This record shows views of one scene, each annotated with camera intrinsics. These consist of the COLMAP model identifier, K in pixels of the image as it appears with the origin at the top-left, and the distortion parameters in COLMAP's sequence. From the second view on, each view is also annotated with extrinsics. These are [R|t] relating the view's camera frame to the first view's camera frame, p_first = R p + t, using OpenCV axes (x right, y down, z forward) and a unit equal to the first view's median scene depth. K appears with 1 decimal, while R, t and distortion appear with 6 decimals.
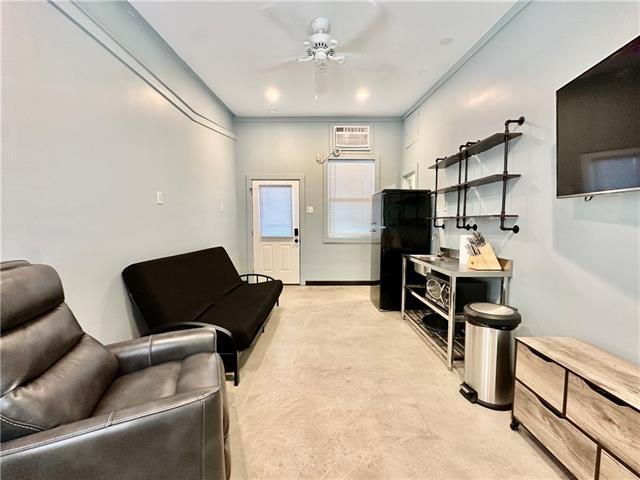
lens RADIAL K [[262.0, 0, 322.3], [0, 262.0, 241.1], [0, 0, 1]] dist [0.000443, 0.000134]
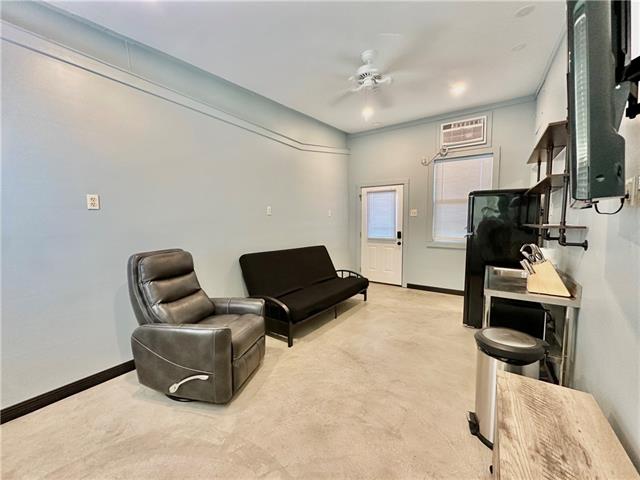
lens RADIAL K [[262.0, 0, 322.3], [0, 262.0, 241.1], [0, 0, 1]] dist [0.000443, 0.000134]
pose [[0.818973, 0.043261, -0.572199, 0.312752], [-0.038688, 0.999048, 0.020160, -0.024536], [0.572526, 0.005627, 0.819867, -0.024147]]
